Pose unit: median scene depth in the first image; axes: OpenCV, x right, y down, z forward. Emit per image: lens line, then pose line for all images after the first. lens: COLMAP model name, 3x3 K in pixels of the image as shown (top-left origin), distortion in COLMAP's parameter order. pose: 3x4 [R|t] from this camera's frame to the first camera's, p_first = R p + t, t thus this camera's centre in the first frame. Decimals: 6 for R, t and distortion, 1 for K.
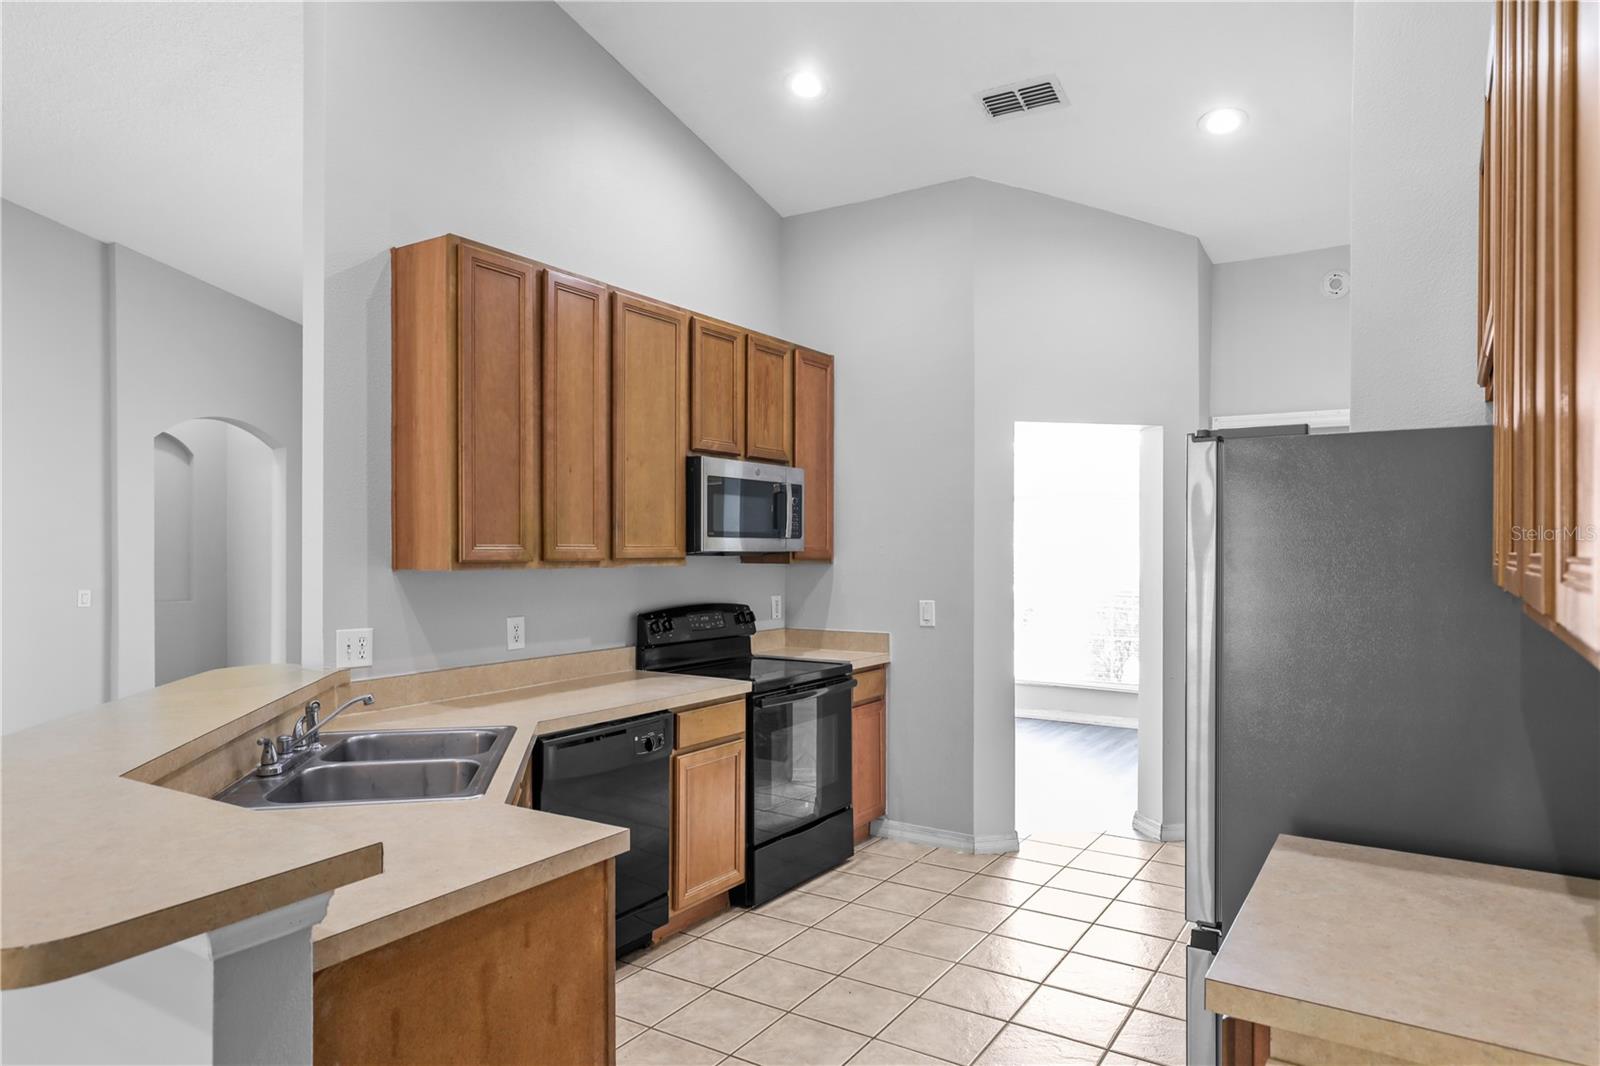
lens RADIAL K [[966.9, 0, 810.1], [0, 966.9, 542.0], [0, 0, 1]] dist [-0.002128, -0.001949]
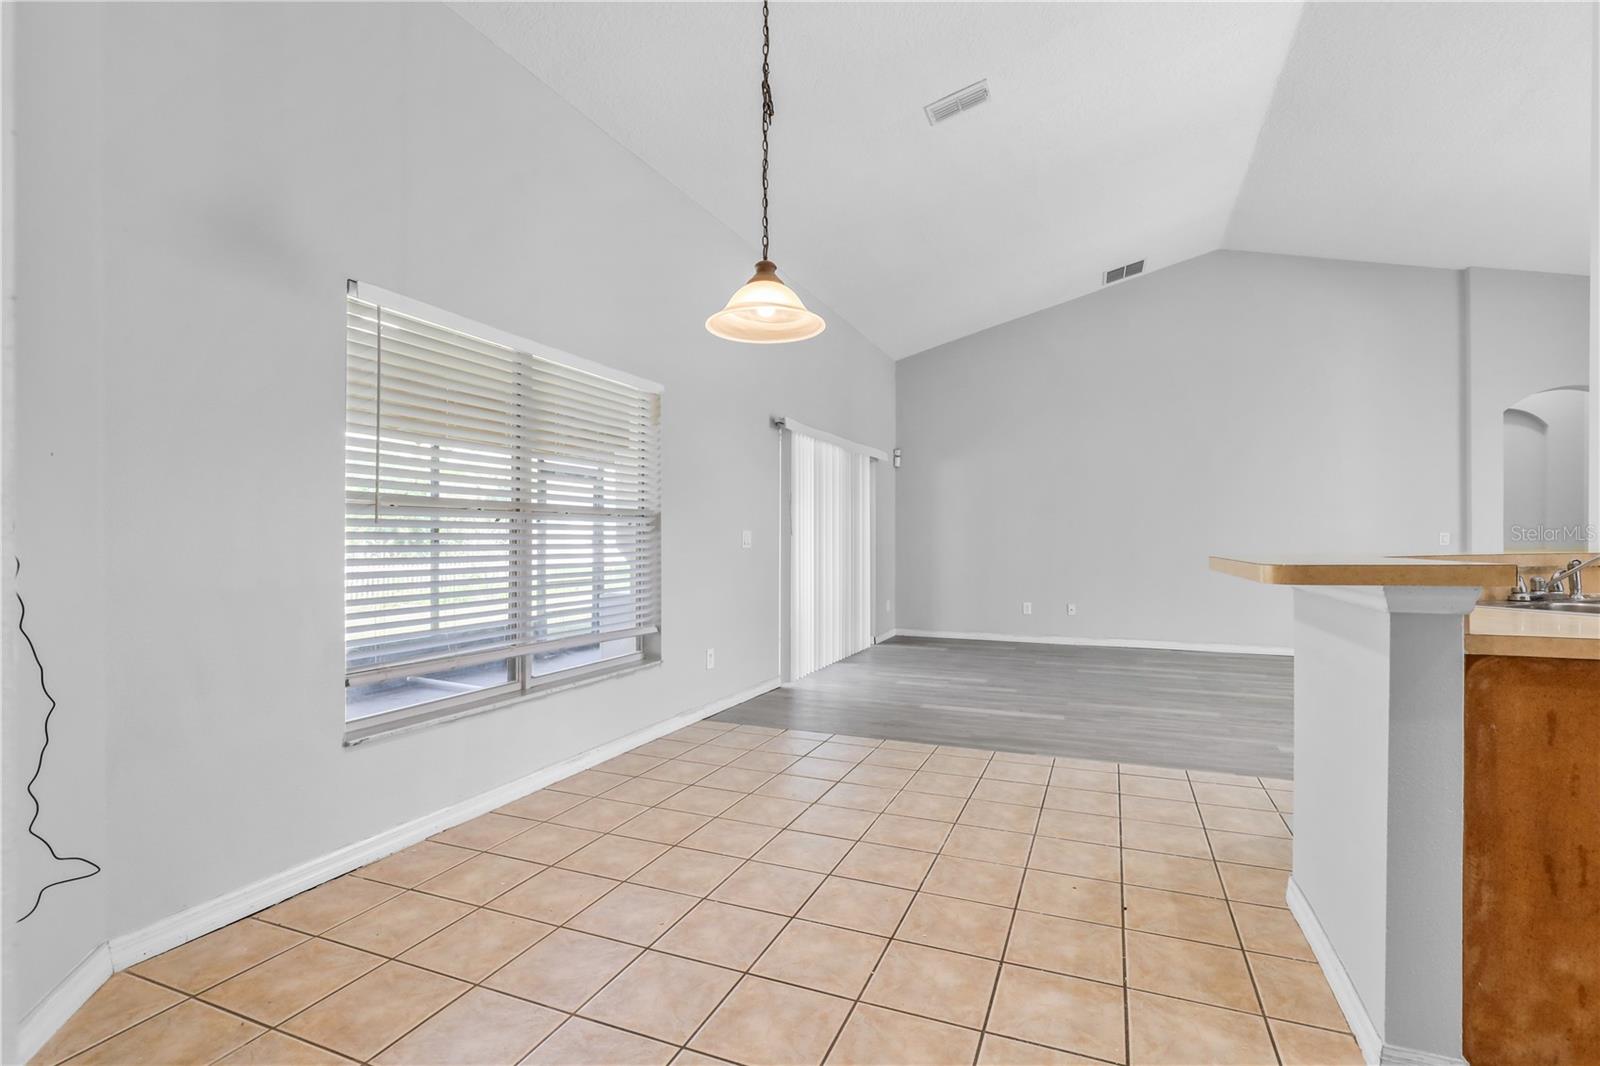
lens RADIAL K [[740.8, 0, 807.9], [0, 740.8, 538.8], [0, 0, 1]] dist [-0.011786, 0.000433]
pose [[0.176950, -0.003364, -0.984214, 0.162687], [0.003806, 0.999989, -0.002734, 0.099328], [0.984212, -0.003262, 0.176961, -0.084837]]
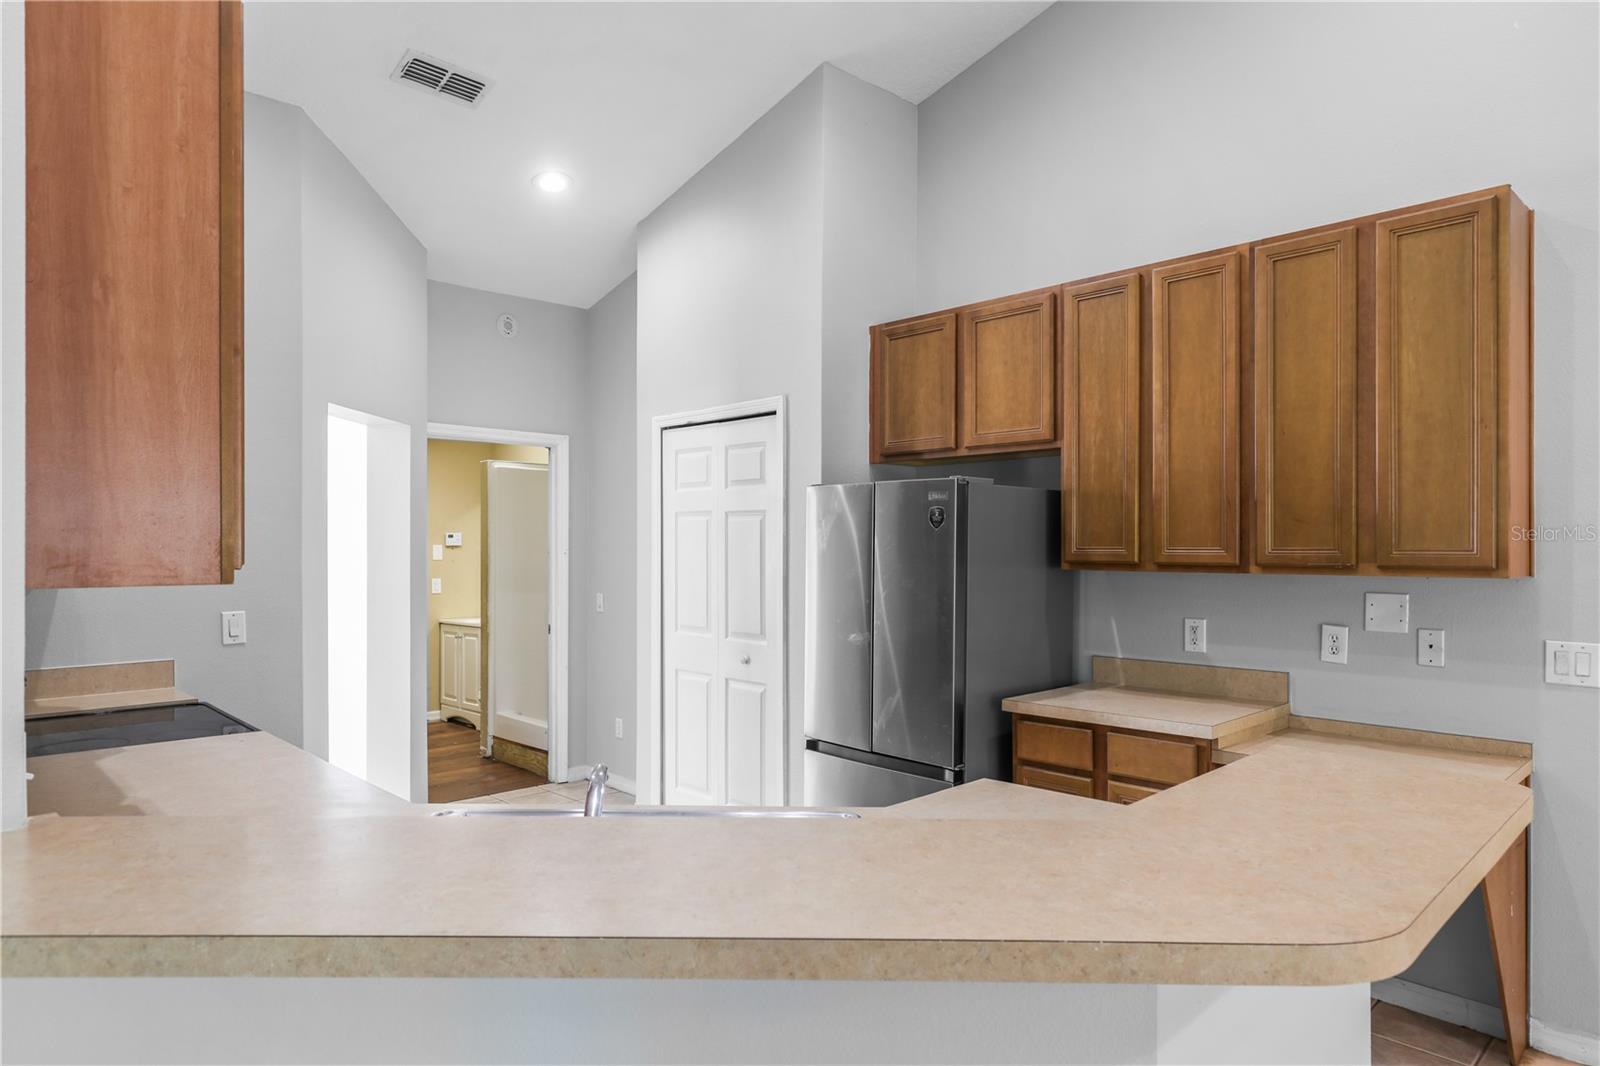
lens RADIAL K [[966.9, 0, 798.2], [0, 966.9, 537.1], [0, 0, 1]] dist [-0.002128, -0.001949]
pose [[0.246595, 0.007927, 0.969086, -0.706181], [-0.002810, 0.999968, -0.007464, 0.005769], [-0.969115, -0.000883, 0.246609, 0.469010]]
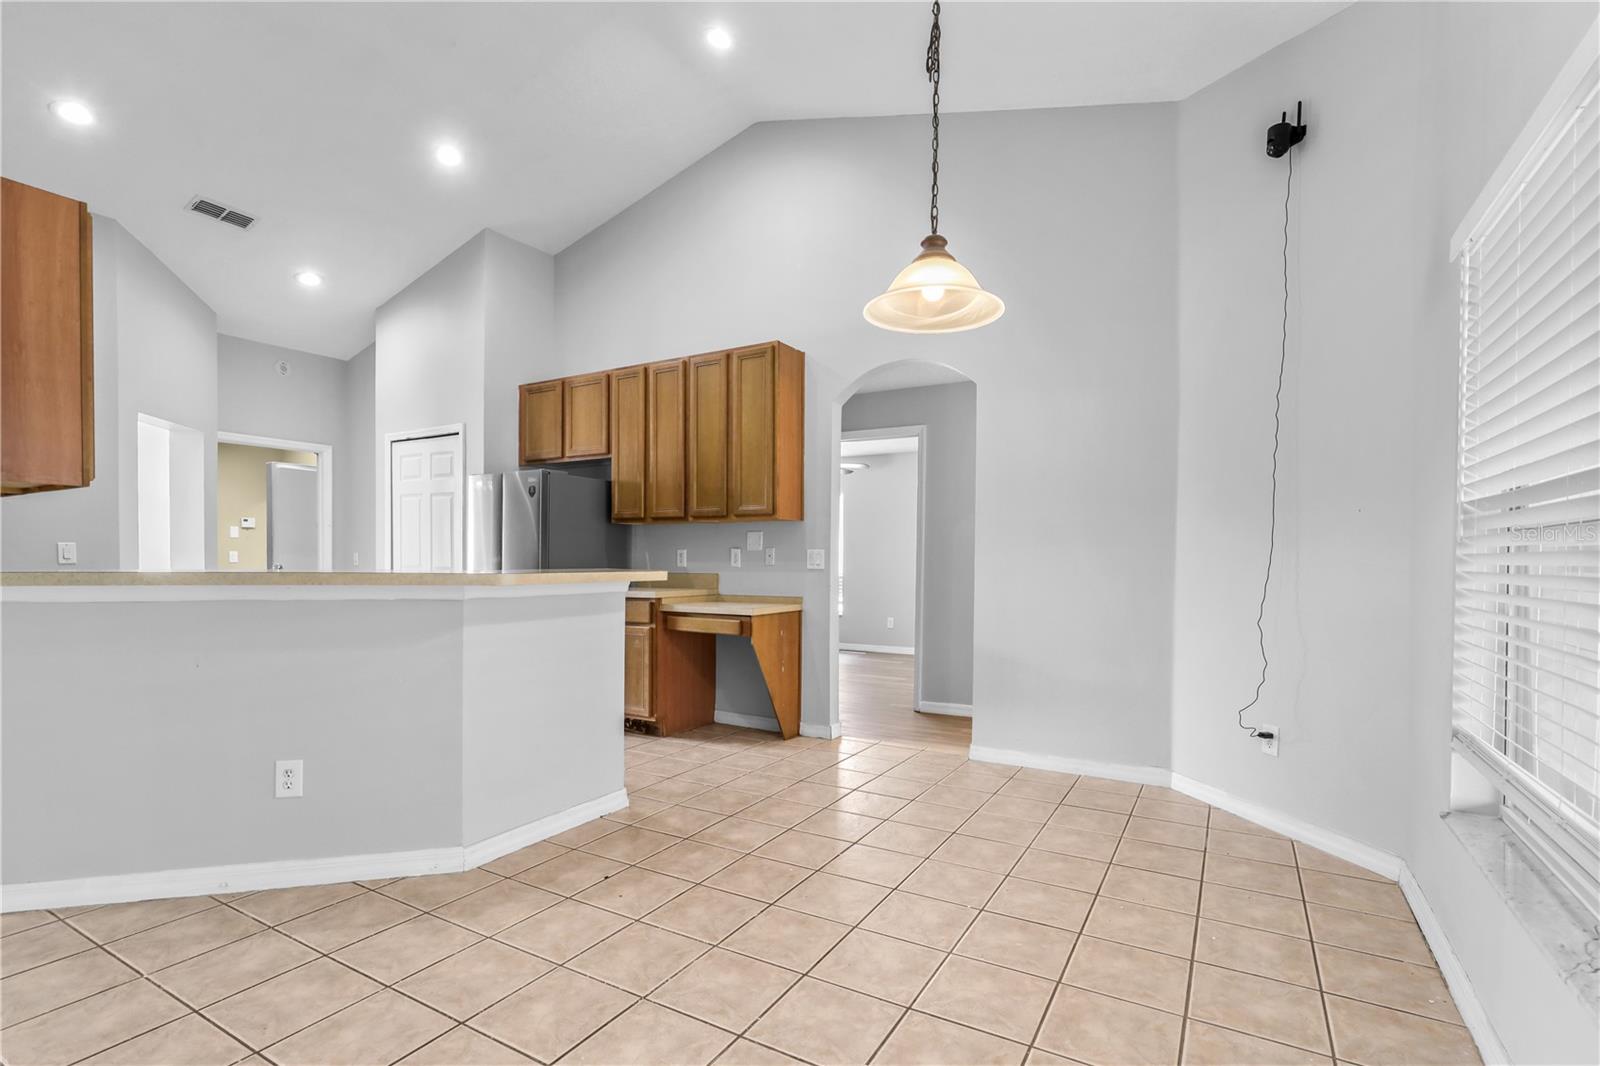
lens RADIAL K [[740.8, 0, 804.6], [0, 740.8, 563.2], [0, 0, 1]] dist [-0.011786, 0.000433]
pose [[-0.038111, -0.010048, 0.999223, -1.124483], [-0.006227, 0.999932, 0.009817, 0.094828], [-0.999254, -0.005848, -0.038171, 0.122476]]
